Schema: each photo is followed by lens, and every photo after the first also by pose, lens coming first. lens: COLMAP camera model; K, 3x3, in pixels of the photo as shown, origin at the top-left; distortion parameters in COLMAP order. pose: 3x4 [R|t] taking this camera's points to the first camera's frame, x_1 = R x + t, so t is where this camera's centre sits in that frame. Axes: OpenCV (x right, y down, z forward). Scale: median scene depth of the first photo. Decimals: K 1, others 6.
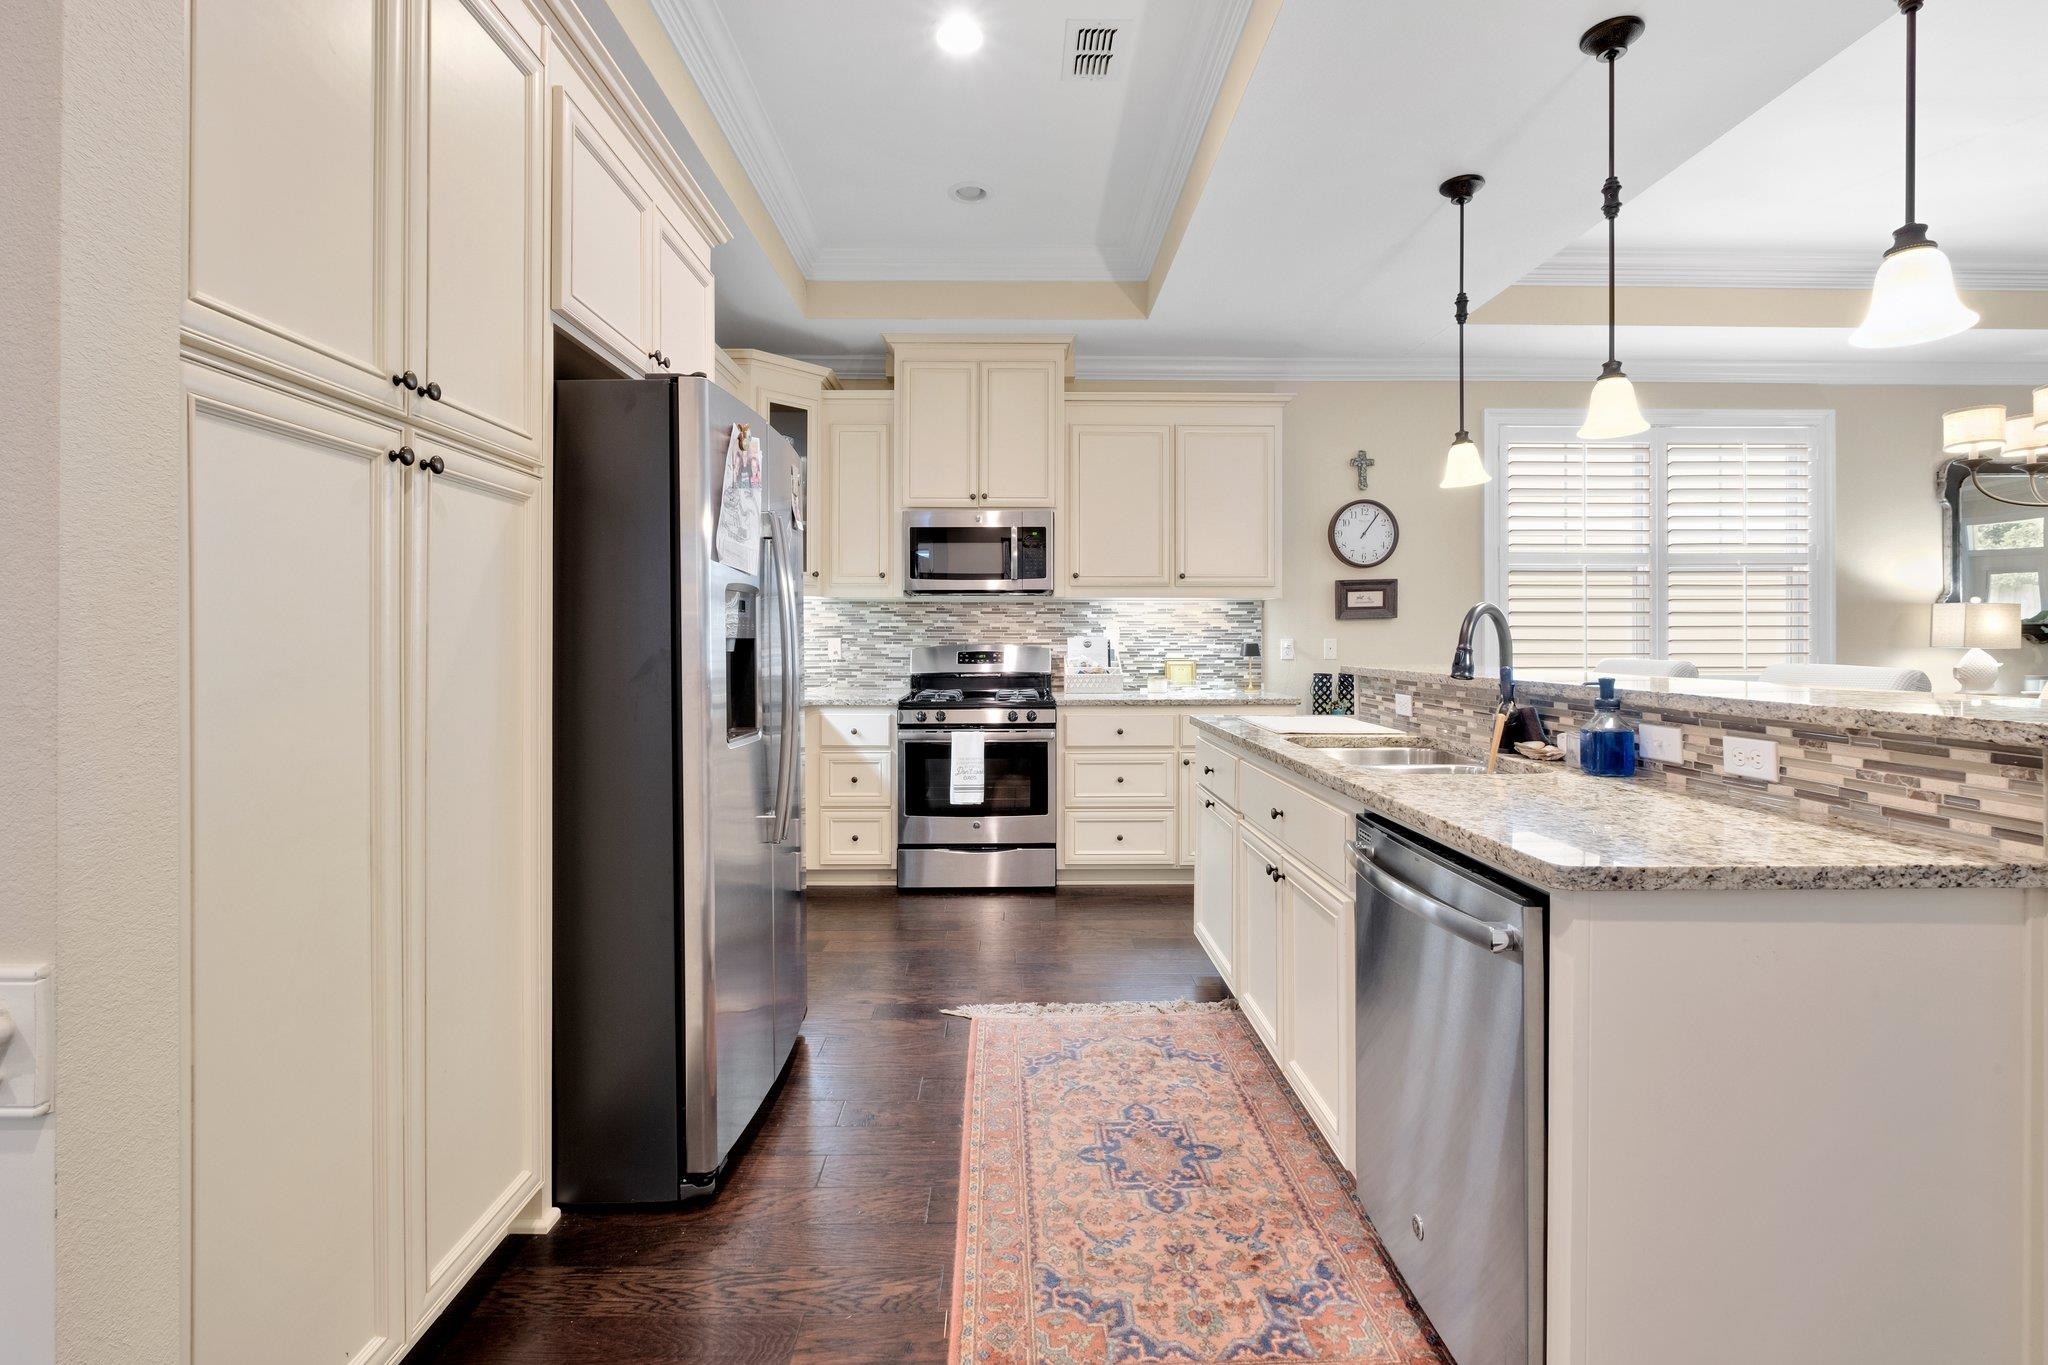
lens RADIAL K [[901.8, 0, 1026.6], [0, 901.8, 636.3], [0, 0, 1]] dist [-0.002596, -0.000114]
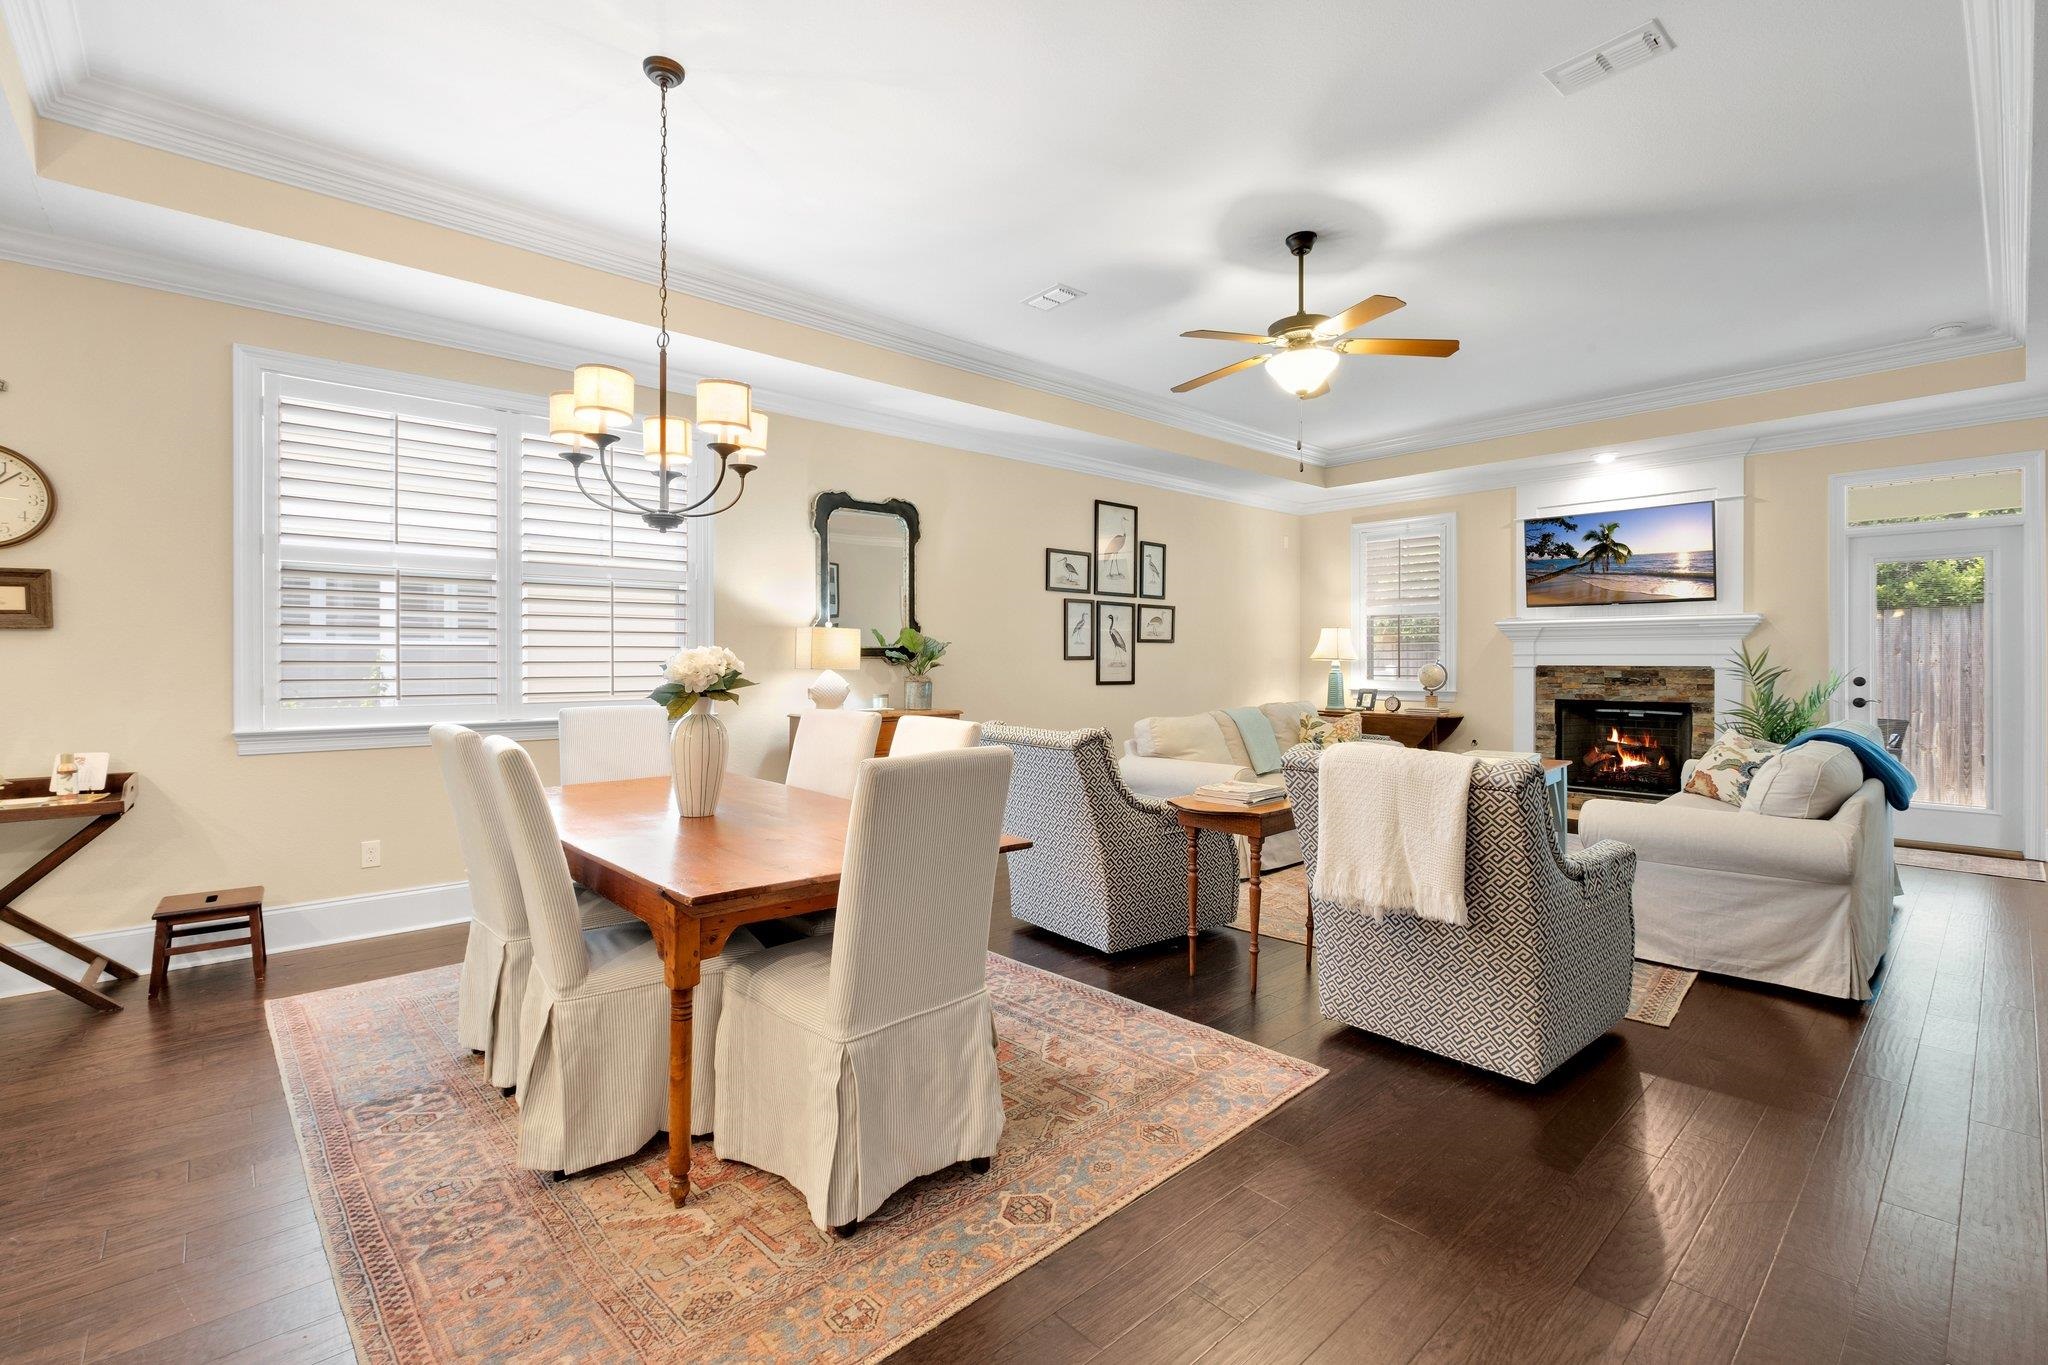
lens RADIAL K [[896.0, 0, 1024.3], [0, 896.0, 657.1], [0, 0, 1]] dist [-0.004681, -0.000397]
pose [[0.754294, 0.002543, 0.656532, 0.564068], [-0.002365, 0.999997, -0.001157, -0.000565], [-0.656533, -0.000680, 0.754297, 0.045834]]
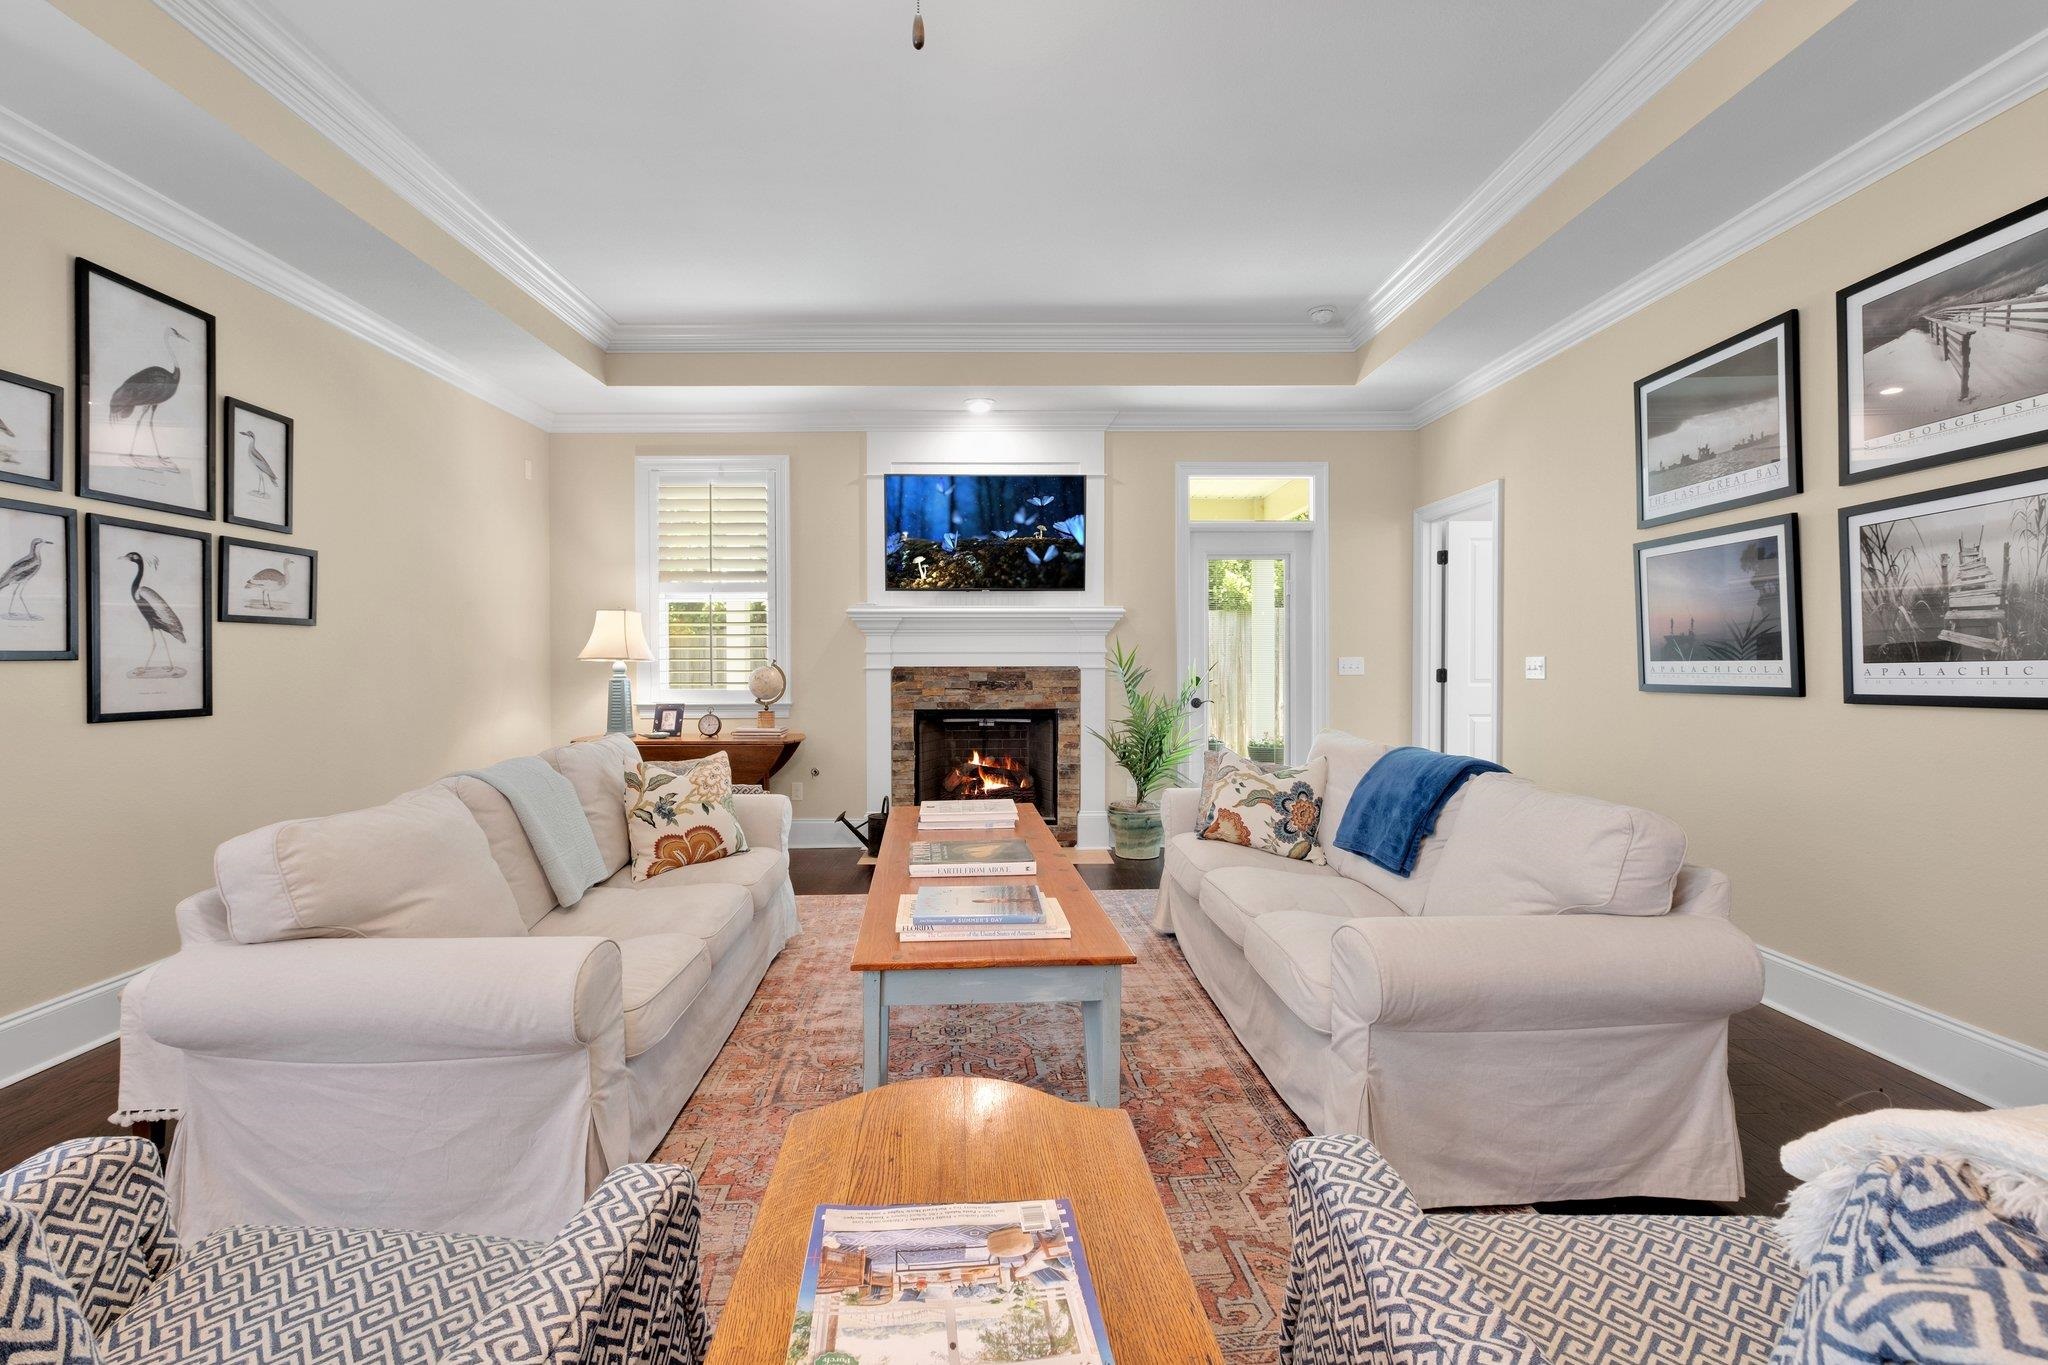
lens RADIAL K [[908.0, 0, 999.5], [0, 908.0, 674.8], [0, 0, 1]] dist [-0.005321, -0.000133]
pose [[0.012793, -0.015687, 0.999795, 1.050285], [-0.000183, 0.999877, 0.015691, 0.001660], [-0.999918, -0.000383, 0.012789, 0.485508]]
